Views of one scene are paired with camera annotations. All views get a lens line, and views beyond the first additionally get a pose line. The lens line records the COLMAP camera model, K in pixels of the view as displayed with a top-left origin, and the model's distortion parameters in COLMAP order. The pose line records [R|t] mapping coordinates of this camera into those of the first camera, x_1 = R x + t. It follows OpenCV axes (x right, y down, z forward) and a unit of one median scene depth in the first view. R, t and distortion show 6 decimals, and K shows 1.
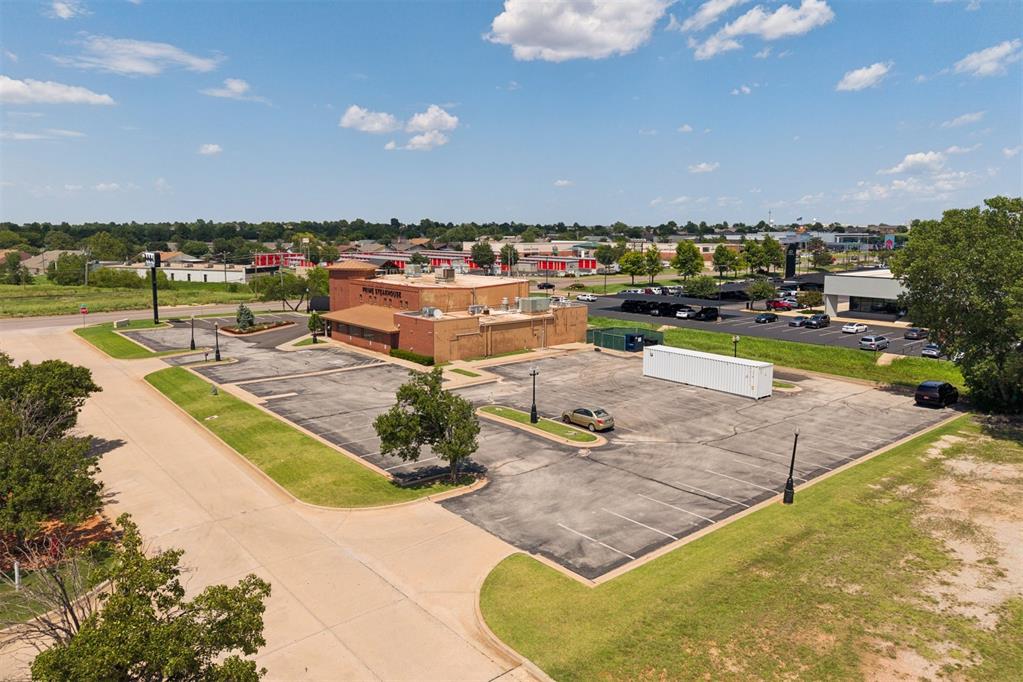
lens RADIAL K [[685.2, 0, 515.1], [0, 685.2, 290.9], [0, 0, 1]] dist [0.047080, -0.058352]
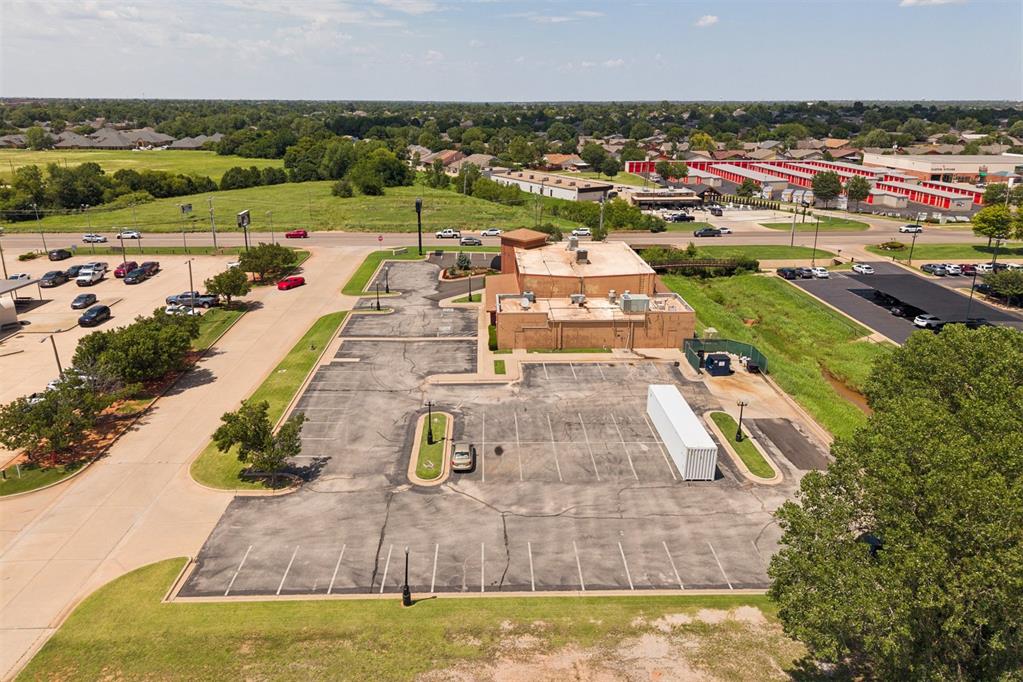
lens RADIAL K [[685.2, 0, 515.1], [0, 685.2, 290.9], [0, 0, 1]] dist [0.047080, -0.058352]
pose [[0.790724, 0.168316, -0.588579, 0.901543], [-0.062620, 0.978654, 0.195740, -0.344623], [0.608962, -0.117920, 0.784385, 0.229052]]
